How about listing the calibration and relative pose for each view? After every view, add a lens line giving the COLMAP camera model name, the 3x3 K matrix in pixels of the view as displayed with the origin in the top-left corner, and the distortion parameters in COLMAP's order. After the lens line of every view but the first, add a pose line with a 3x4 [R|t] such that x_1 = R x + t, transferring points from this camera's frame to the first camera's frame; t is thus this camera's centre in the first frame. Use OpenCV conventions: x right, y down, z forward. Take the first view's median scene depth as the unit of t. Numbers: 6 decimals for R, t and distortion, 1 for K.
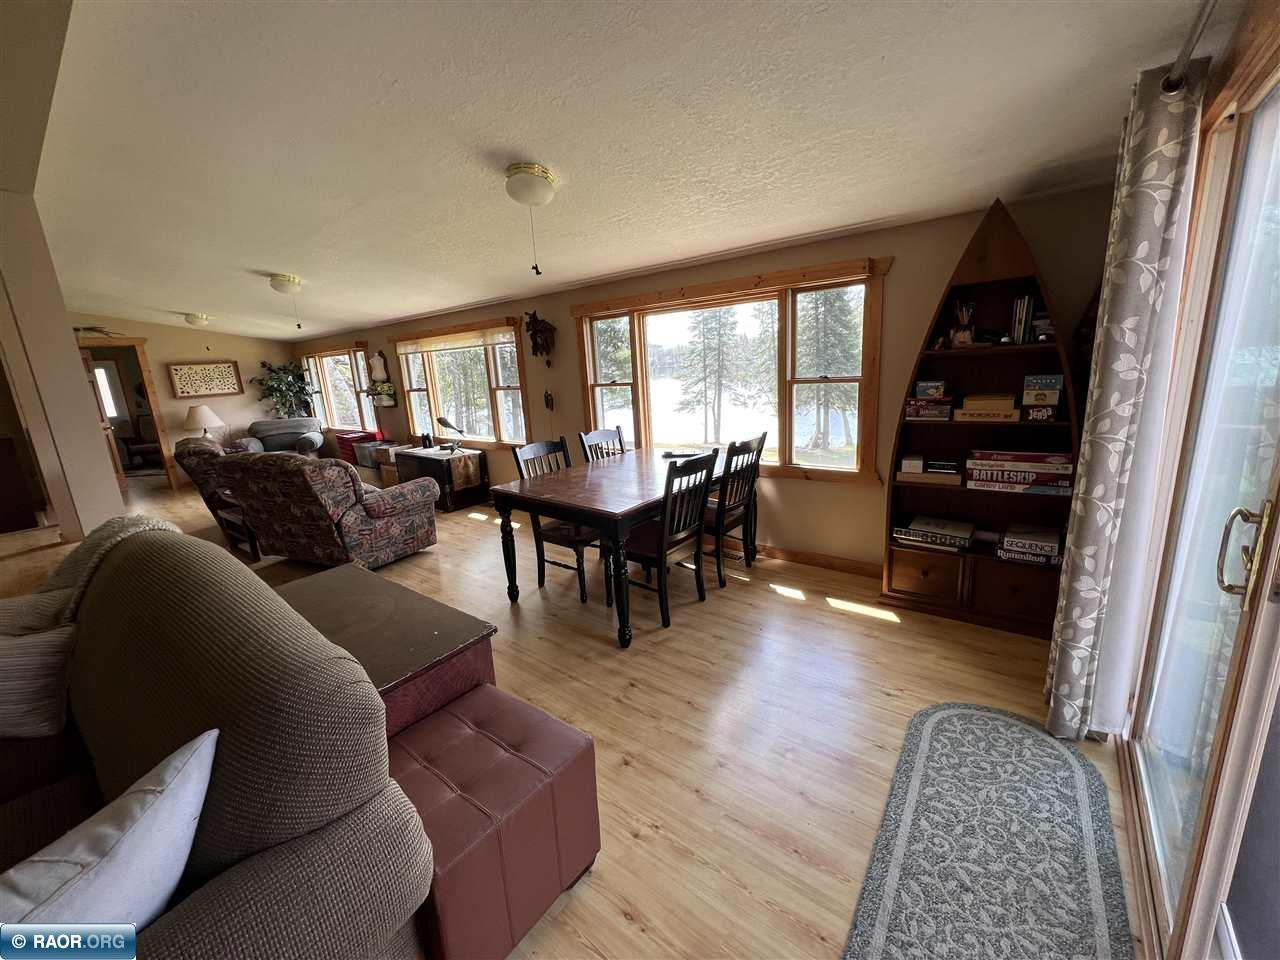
lens RADIAL K [[515.7, 0, 634.0], [0, 515.7, 478.4], [0, 0, 1]] dist [-0.000306, -0.000149]
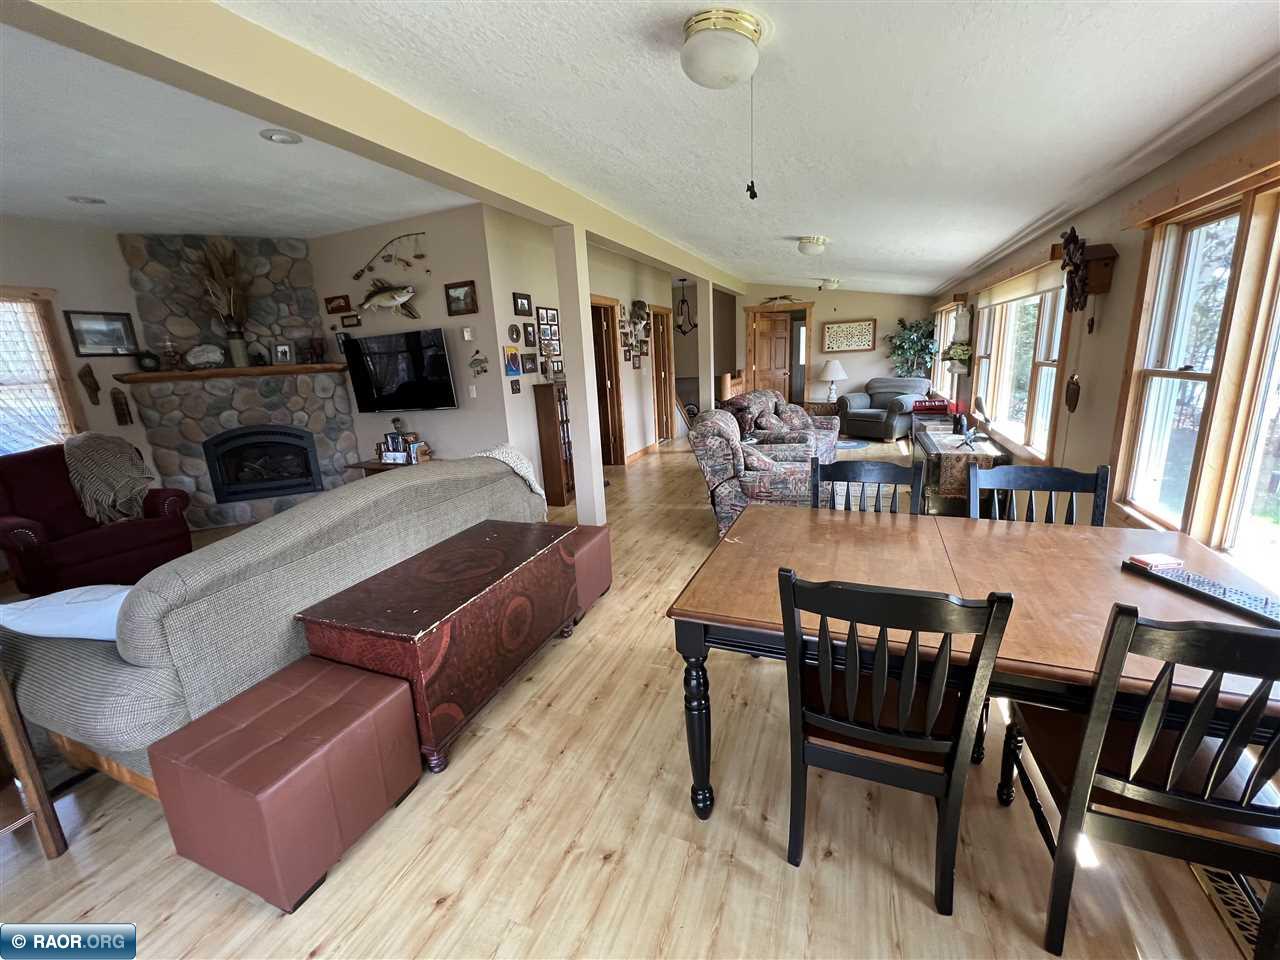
lens RADIAL K [[516.6, 0, 639.9], [0, 516.6, 475.9], [0, 0, 1]] dist [0.000911, 0.000026]
pose [[0.276174, 0.260548, -0.925118, 0.216288], [-0.175035, 0.960092, 0.218145, -0.092637], [0.945035, 0.101682, 0.310757, 0.353474]]
